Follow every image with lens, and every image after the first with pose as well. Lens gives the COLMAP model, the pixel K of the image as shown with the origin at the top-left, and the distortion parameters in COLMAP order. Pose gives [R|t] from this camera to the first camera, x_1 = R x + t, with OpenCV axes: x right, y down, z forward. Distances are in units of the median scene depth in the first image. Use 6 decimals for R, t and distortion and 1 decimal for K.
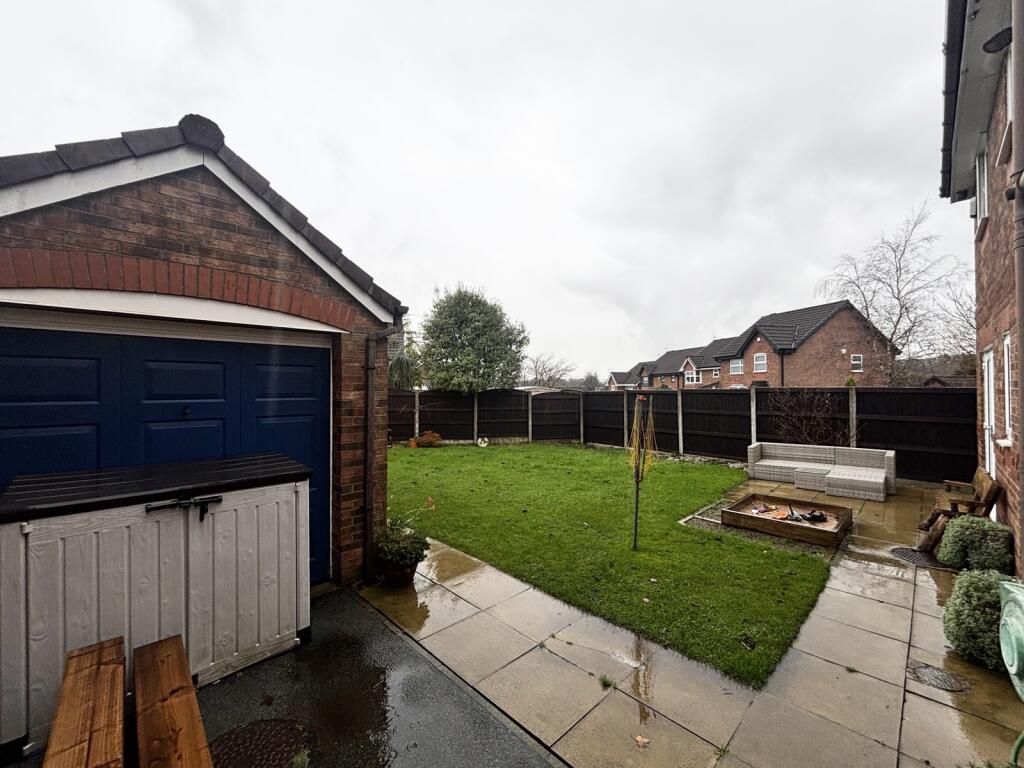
lens RADIAL K [[415.2, 0, 507.6], [0, 415.2, 387.6], [0, 0, 1]] dist [0.002170, -0.000322]
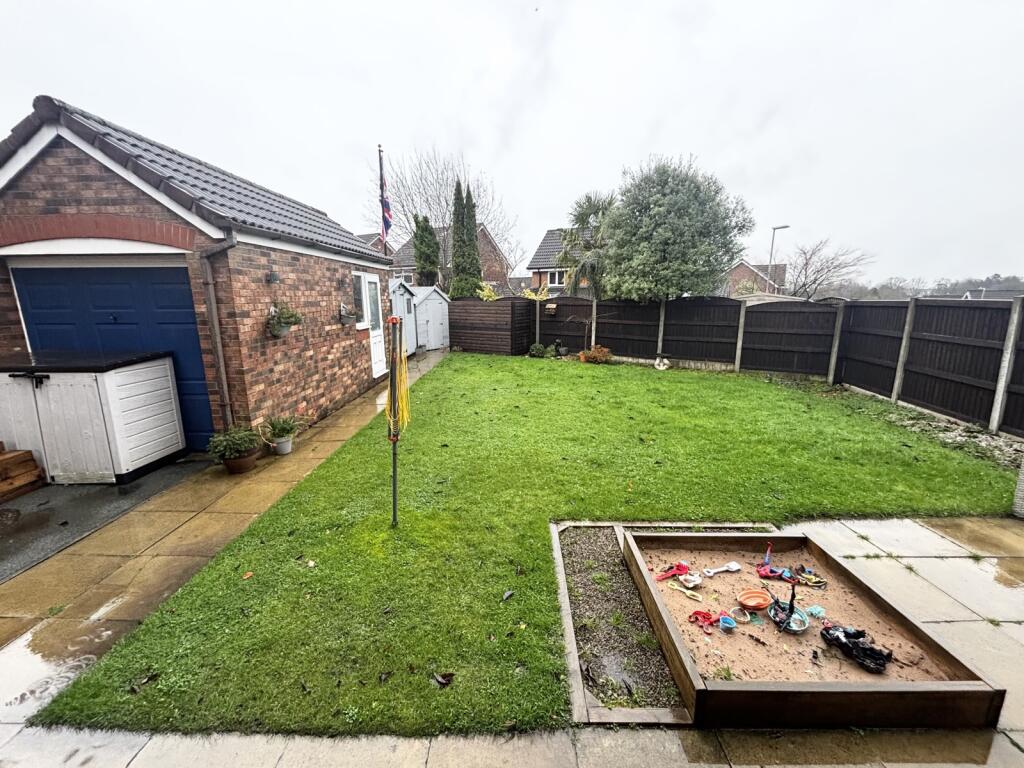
lens RADIAL K [[415.2, 0, 510.1], [0, 415.2, 385.7], [0, 0, 1]] dist [0.002170, -0.000322]
pose [[0.697670, 0.147619, -0.701046, 0.325930], [0.007997, 0.976876, 0.213658, -0.003022], [0.716375, -0.154669, 0.680356, 0.239700]]
